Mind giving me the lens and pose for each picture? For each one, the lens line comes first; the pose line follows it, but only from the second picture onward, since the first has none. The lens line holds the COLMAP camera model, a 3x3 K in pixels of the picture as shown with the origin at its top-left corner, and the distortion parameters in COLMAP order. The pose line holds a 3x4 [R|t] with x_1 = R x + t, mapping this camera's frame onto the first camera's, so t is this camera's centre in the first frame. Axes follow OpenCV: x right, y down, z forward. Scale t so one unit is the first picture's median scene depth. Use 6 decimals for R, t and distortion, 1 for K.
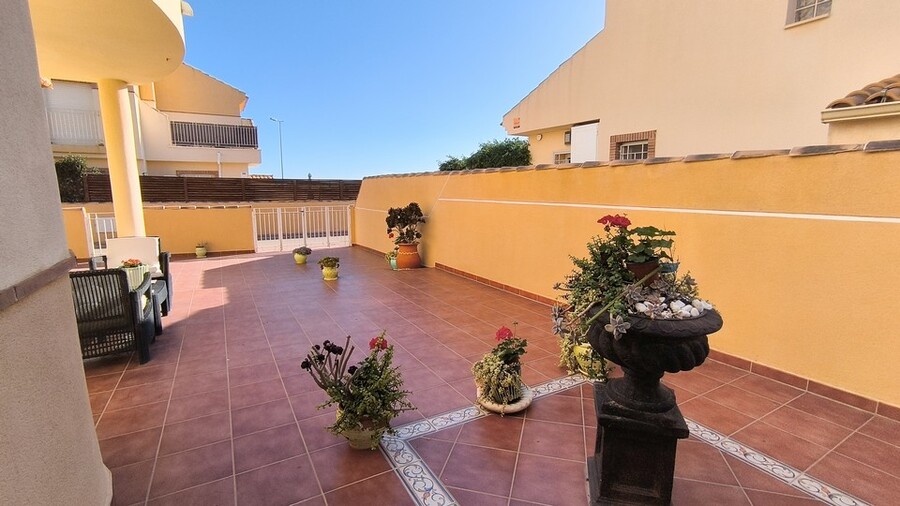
lens RADIAL K [[420.9, 0, 455.7], [0, 420.9, 250.1], [0, 0, 1]] dist [-0.009148, 0.002935]
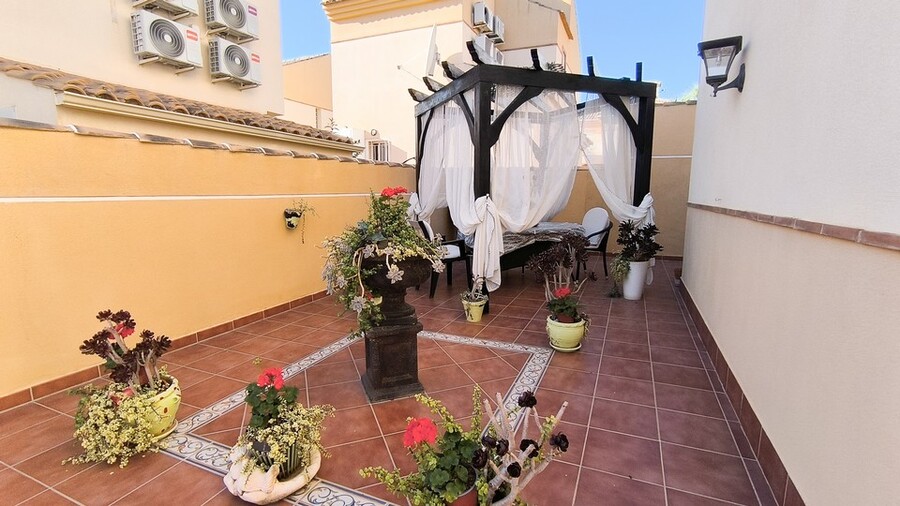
lens RADIAL K [[420.9, 0, 446.9], [0, 420.9, 254.5], [0, 0, 1]] dist [-0.009148, 0.002935]
pose [[-0.606696, -0.123585, 0.785268, -0.158582], [0.103776, 0.967074, 0.232374, -0.035275], [-0.788131, 0.222473, -0.573895, 0.323771]]
